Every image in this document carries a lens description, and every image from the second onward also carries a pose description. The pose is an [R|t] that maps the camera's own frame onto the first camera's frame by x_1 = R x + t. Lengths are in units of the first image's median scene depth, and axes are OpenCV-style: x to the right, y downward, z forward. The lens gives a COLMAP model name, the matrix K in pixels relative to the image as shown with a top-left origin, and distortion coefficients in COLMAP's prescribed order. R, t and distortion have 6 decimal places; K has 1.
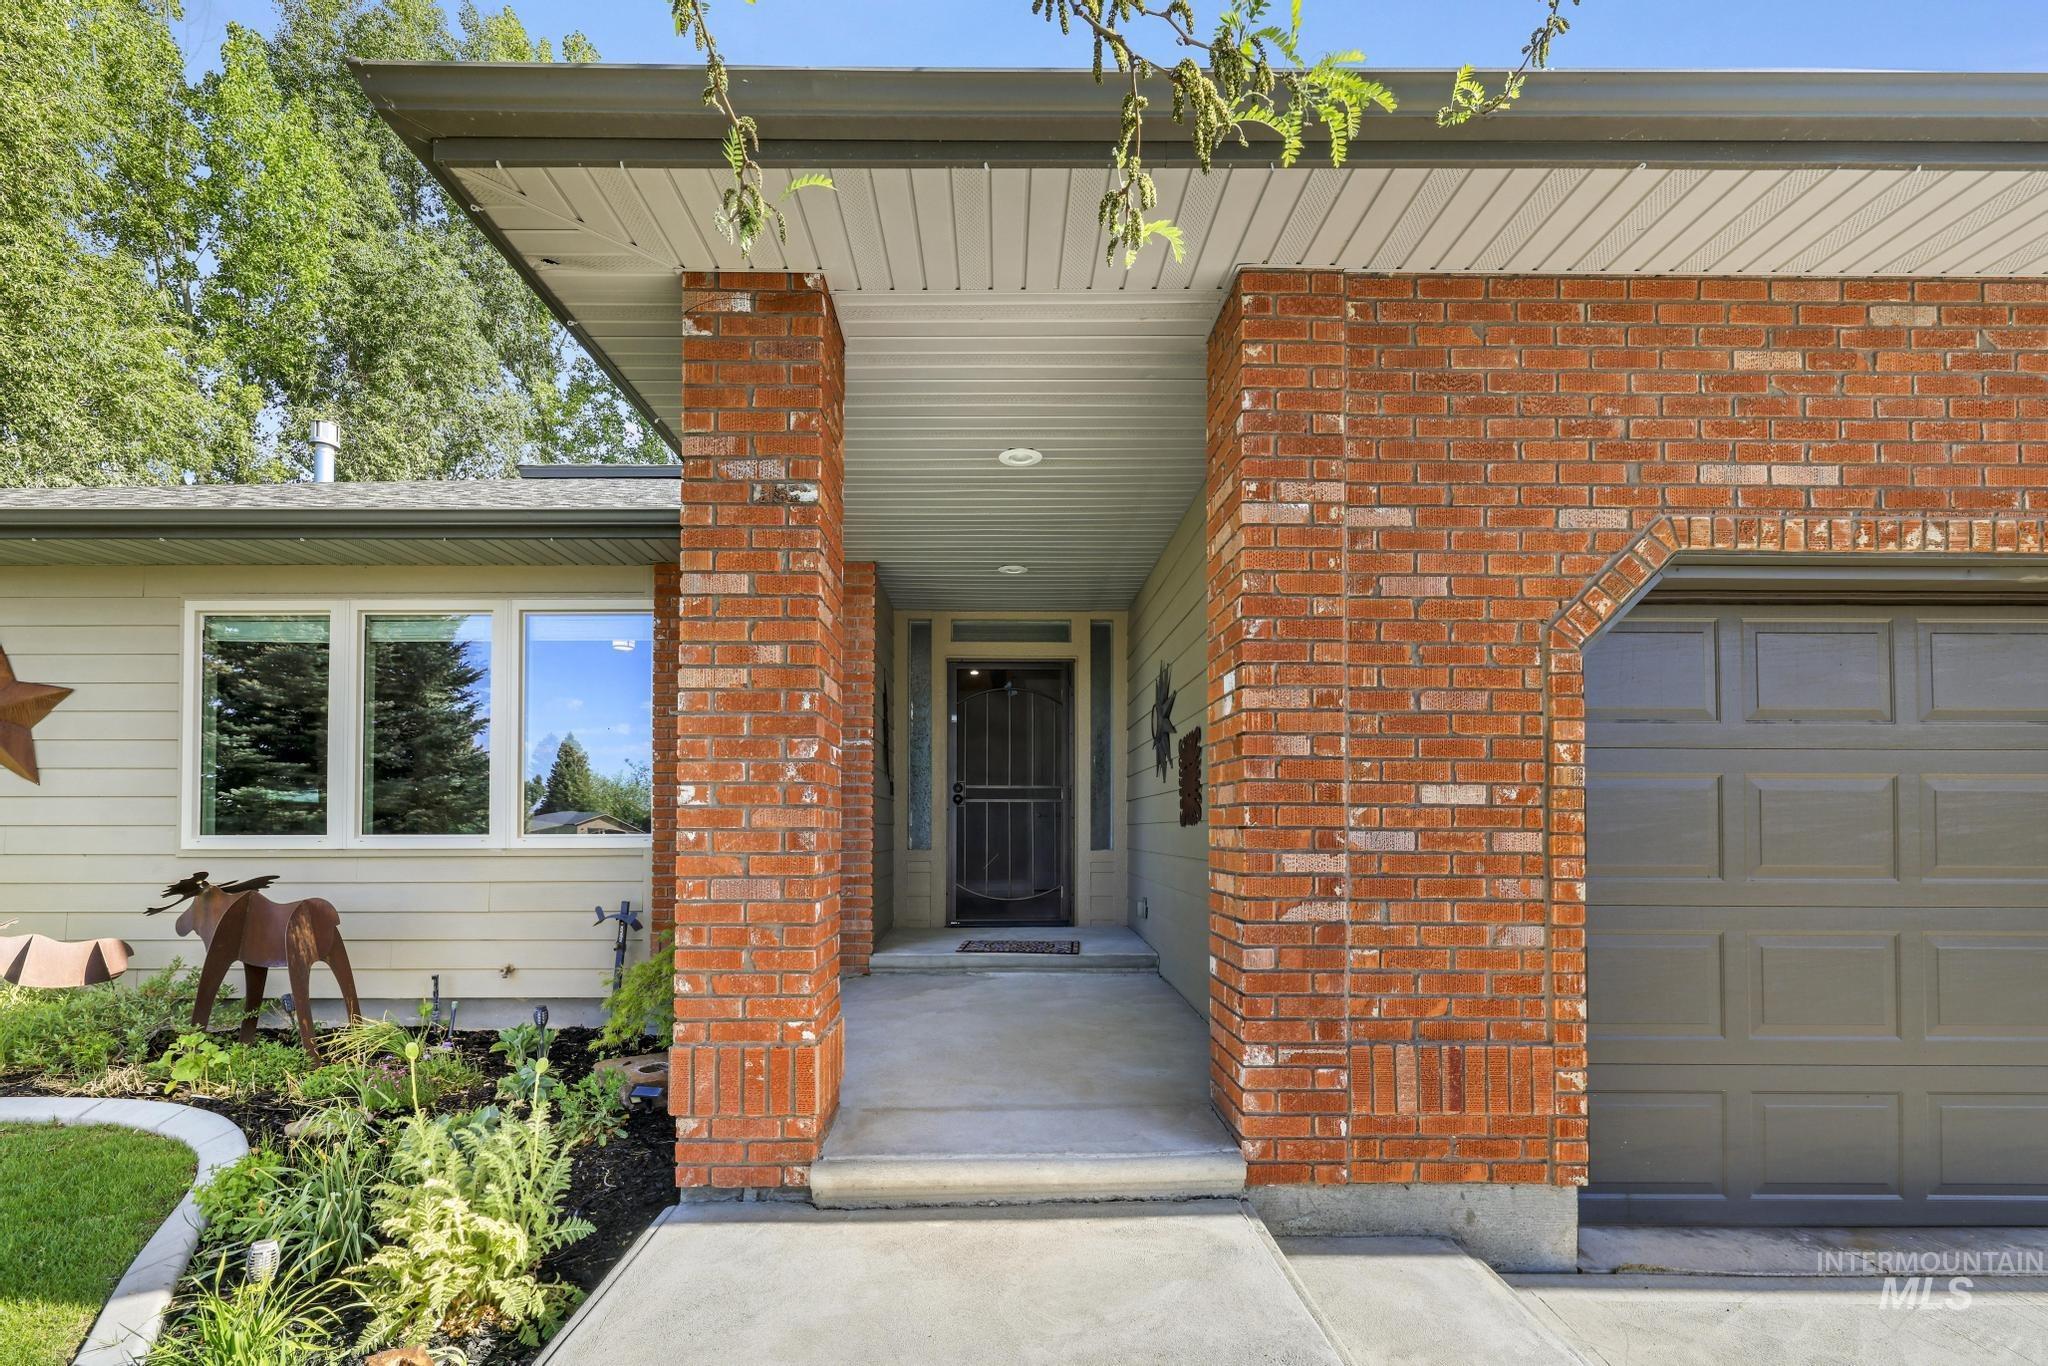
lens RADIAL K [[916.6, 0, 1014.8], [0, 916.6, 804.2], [0, 0, 1]] dist [-0.003099, -0.000351]
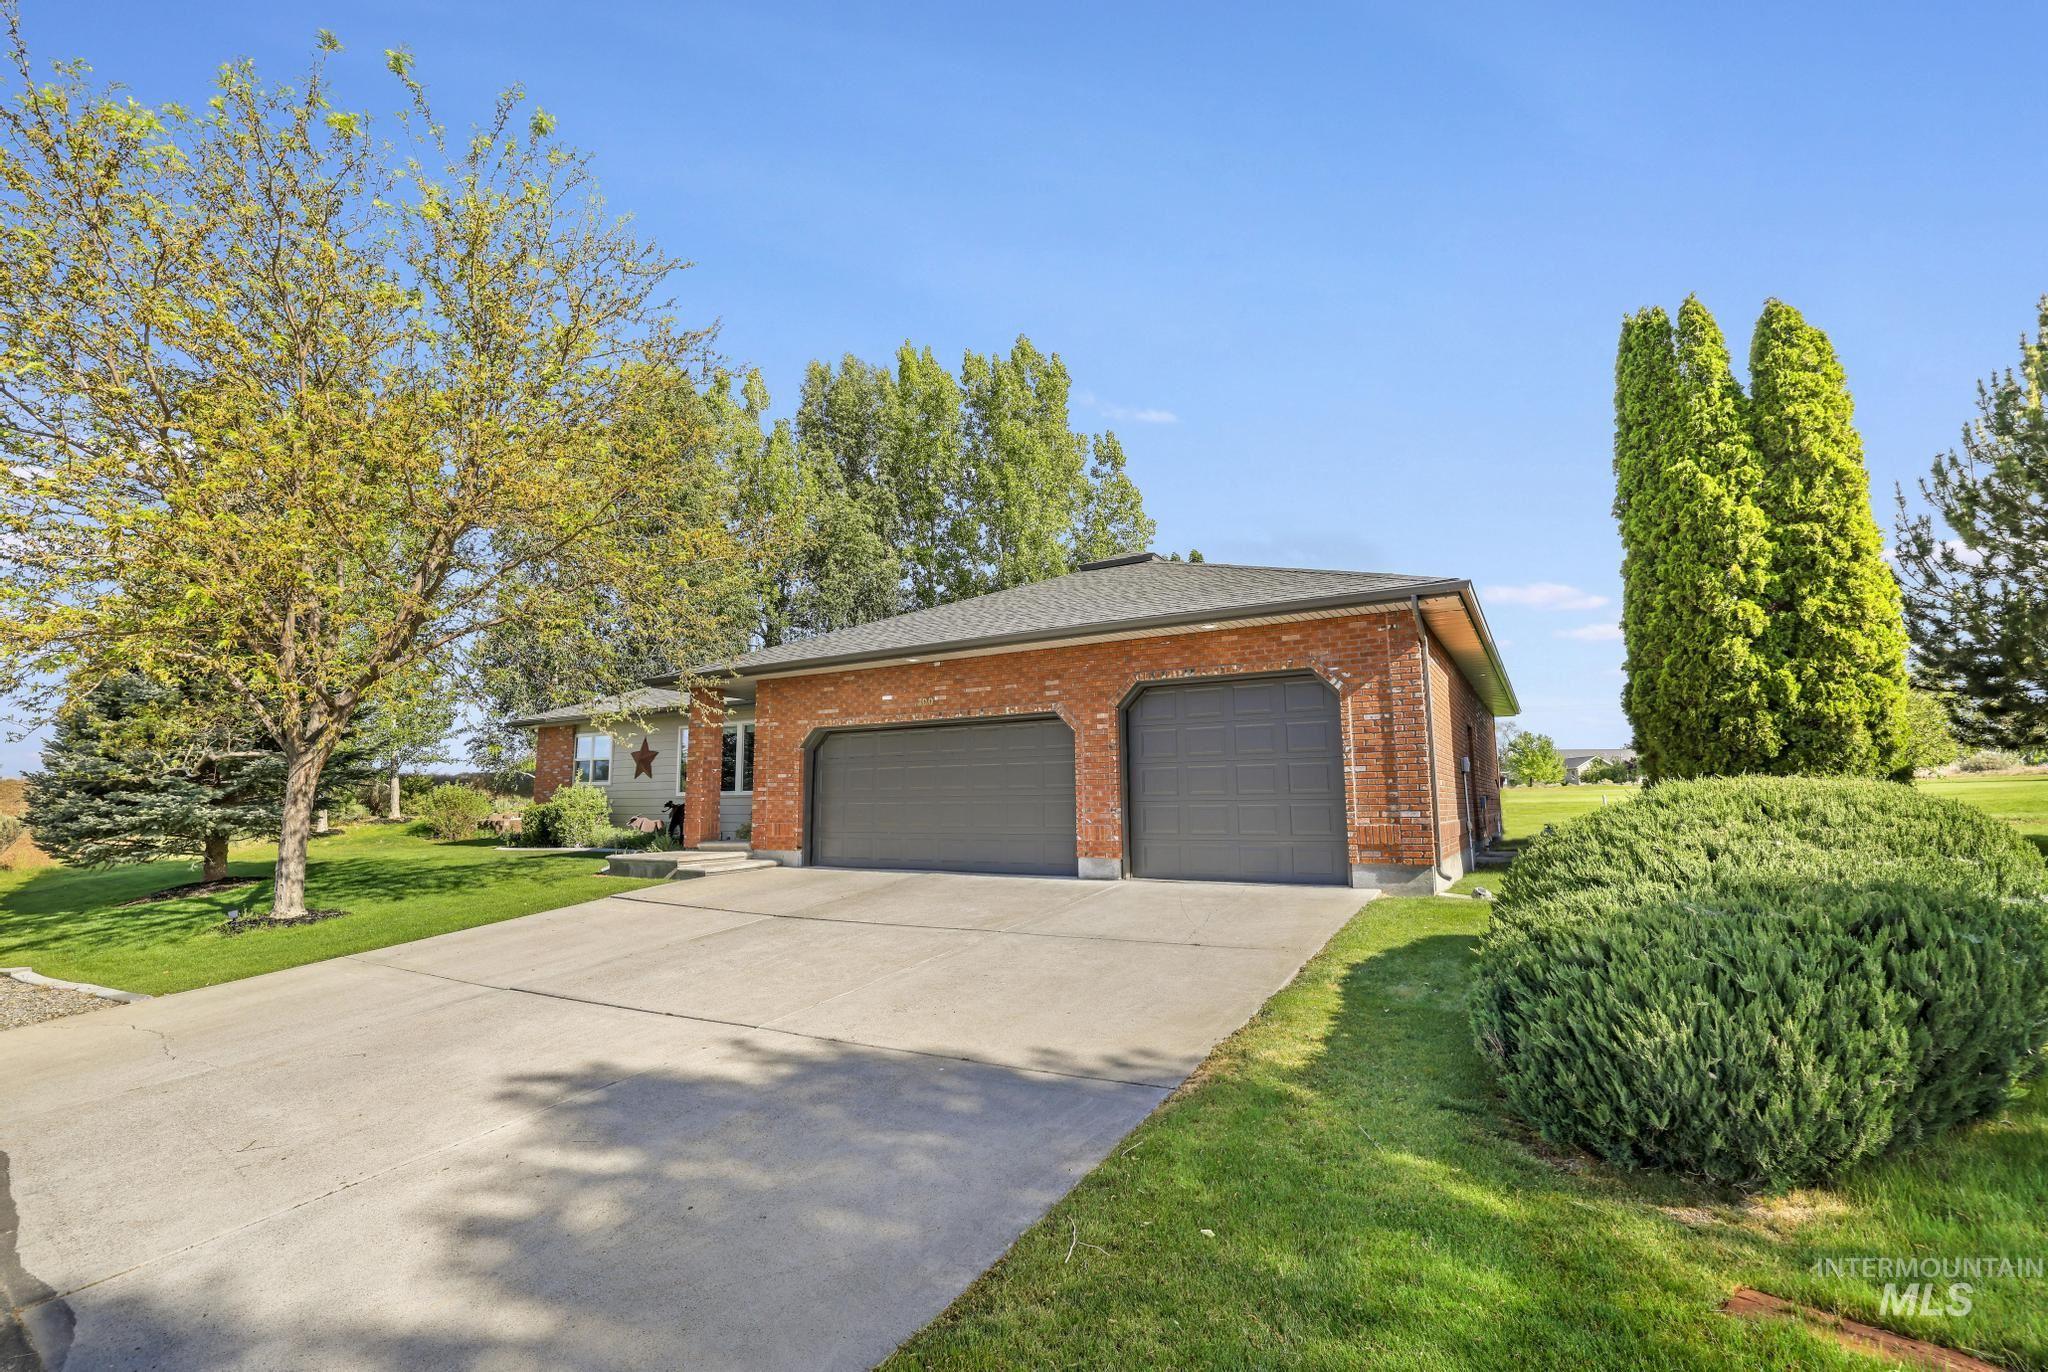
lens RADIAL K [[927.1, 0, 1024.0], [0, 927.1, 686.0], [0, 0, 1]] dist [-0.036785, 0.000143]
pose [[0.845489, -0.073793, -0.528870, 4.527859], [0.017894, 0.993765, -0.110053, 0.086560], [0.533693, 0.083585, 0.841537, -2.793186]]
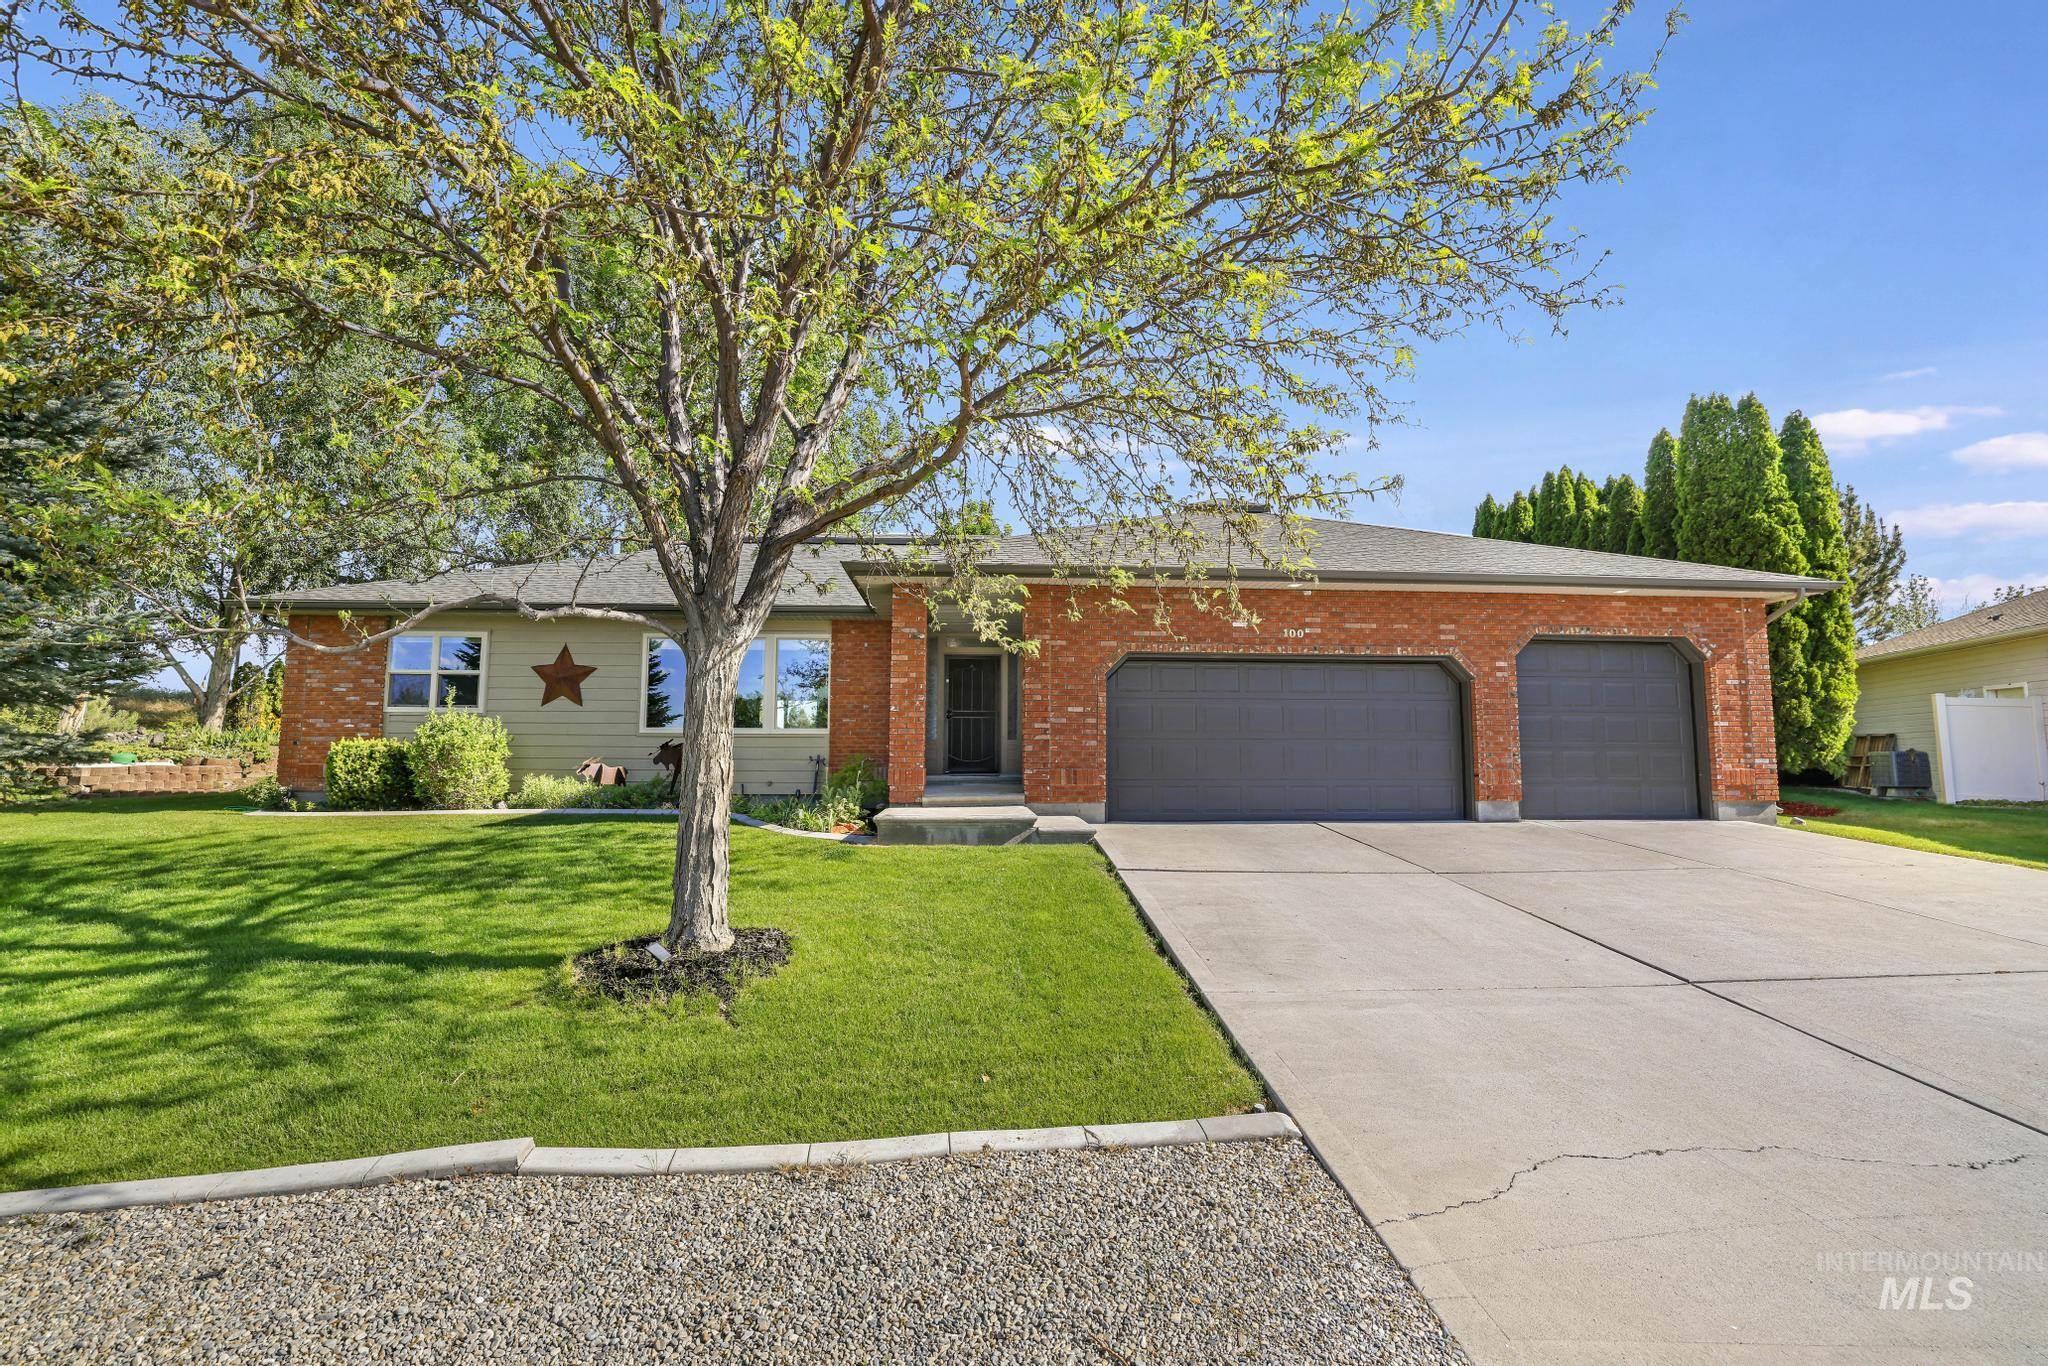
lens RADIAL K [[927.1, 0, 1024.0], [0, 927.1, 683.0], [0, 0, 1]] dist [-0.036785, 0.000143]
pose [[0.999158, 0.009129, 0.039987, 0.072424], [-0.006378, 0.997639, -0.068387, 0.161681], [-0.040517, 0.068074, 0.996857, -3.238289]]
